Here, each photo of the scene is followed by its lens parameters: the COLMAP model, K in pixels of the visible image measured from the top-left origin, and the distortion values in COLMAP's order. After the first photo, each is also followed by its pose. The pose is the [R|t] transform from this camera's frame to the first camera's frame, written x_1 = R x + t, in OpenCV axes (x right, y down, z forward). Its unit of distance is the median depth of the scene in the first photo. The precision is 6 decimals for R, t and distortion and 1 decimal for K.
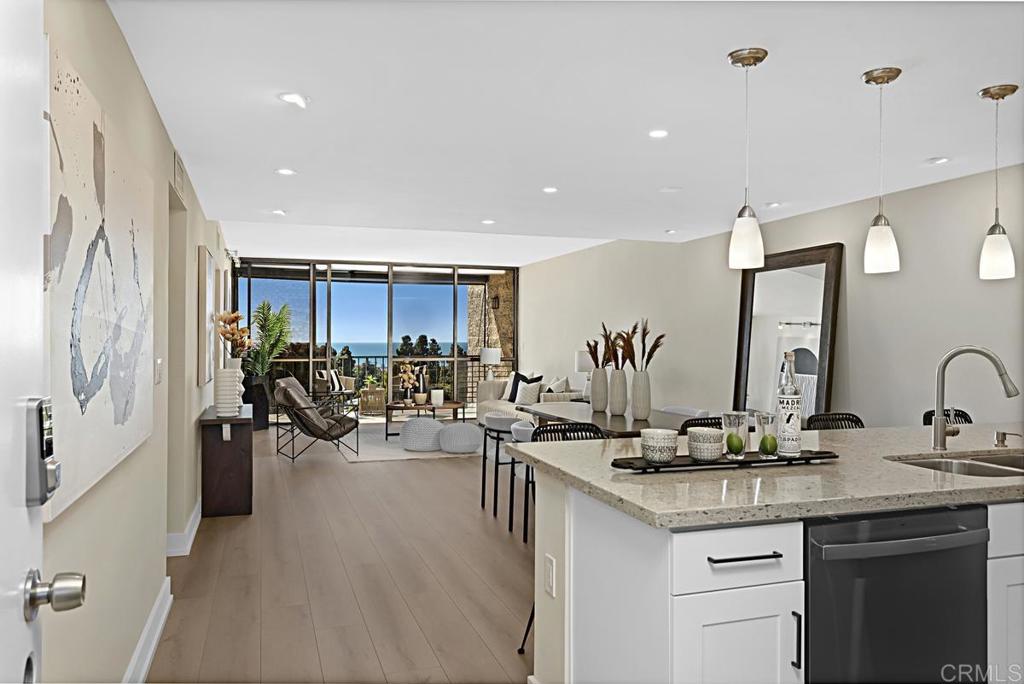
lens RADIAL K [[752.0, 0, 535.6], [0, 752.0, 345.3], [0, 0, 1]] dist [0.026845, -0.011203]
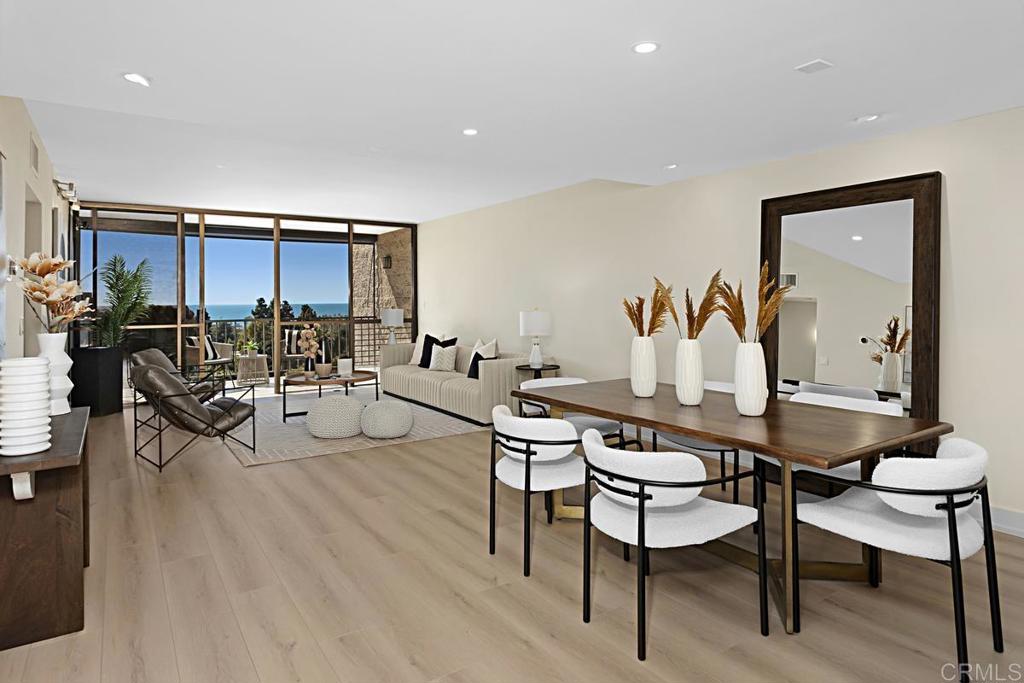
lens RADIAL K [[596.1, 0, 526.9], [0, 596.1, 298.0], [0, 0, 1]] dist [0.006309, 0.003455]
pose [[0.968578, -0.008692, 0.248556, -0.089785], [0.011357, 0.999892, -0.009290, -0.001276], [-0.248449, 0.011821, 0.968573, 0.261438]]
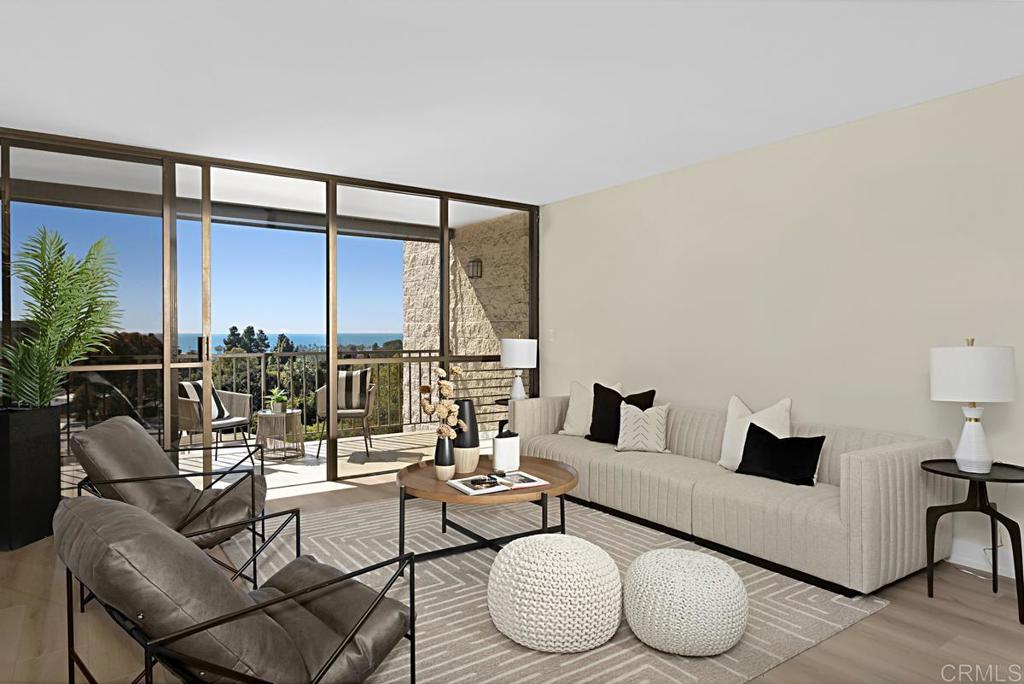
lens RADIAL K [[626.5, 0, 521.4], [0, 626.5, 346.7], [0, 0, 1]] dist [0.017493, 0.001147]
pose [[0.965417, -0.007111, 0.260614, -0.197238], [0.002422, 0.999829, 0.018309, 0.000937], [-0.260700, -0.017045, 0.965269, 0.593301]]
